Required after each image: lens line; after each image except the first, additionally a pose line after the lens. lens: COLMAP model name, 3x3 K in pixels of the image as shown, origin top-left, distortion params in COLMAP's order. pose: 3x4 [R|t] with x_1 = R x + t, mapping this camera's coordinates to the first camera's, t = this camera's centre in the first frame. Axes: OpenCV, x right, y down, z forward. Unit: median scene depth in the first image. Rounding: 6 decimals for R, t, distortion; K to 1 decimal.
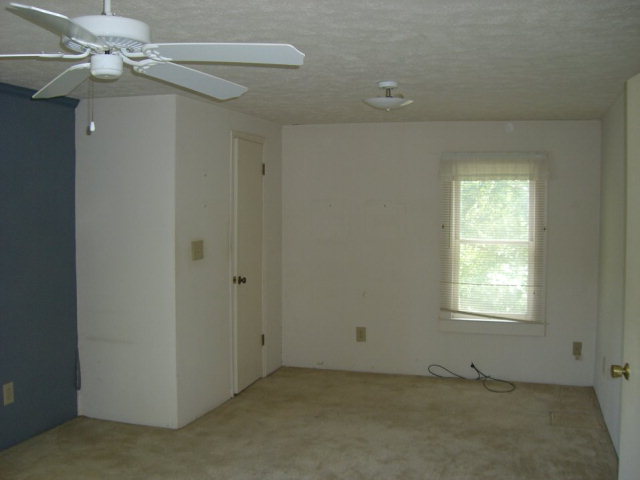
lens RADIAL K [[702.1, 0, 320.0], [0, 702.1, 240.0], [0, 0, 1]] dist [-0.247757, 0.276067]
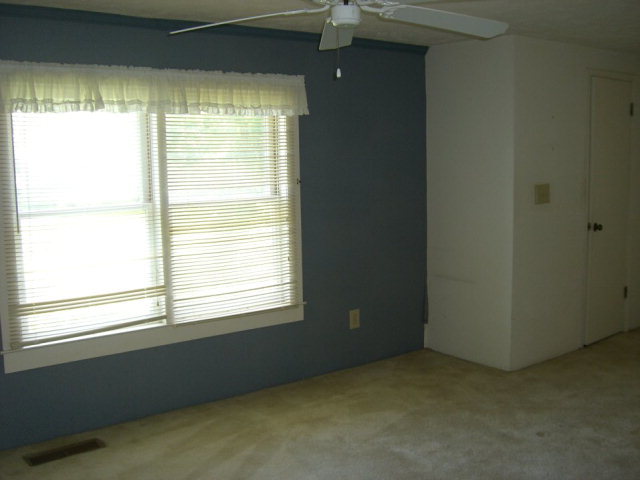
lens RADIAL K [[702.1, 0, 320.0], [0, 702.1, 240.0], [0, 0, 1]] dist [-0.247757, 0.276067]
pose [[0.812733, 0.059617, -0.579578, 0.136648], [-0.013664, 0.996428, 0.083335, 0.003376], [0.582476, -0.059810, 0.810644, 0.032663]]
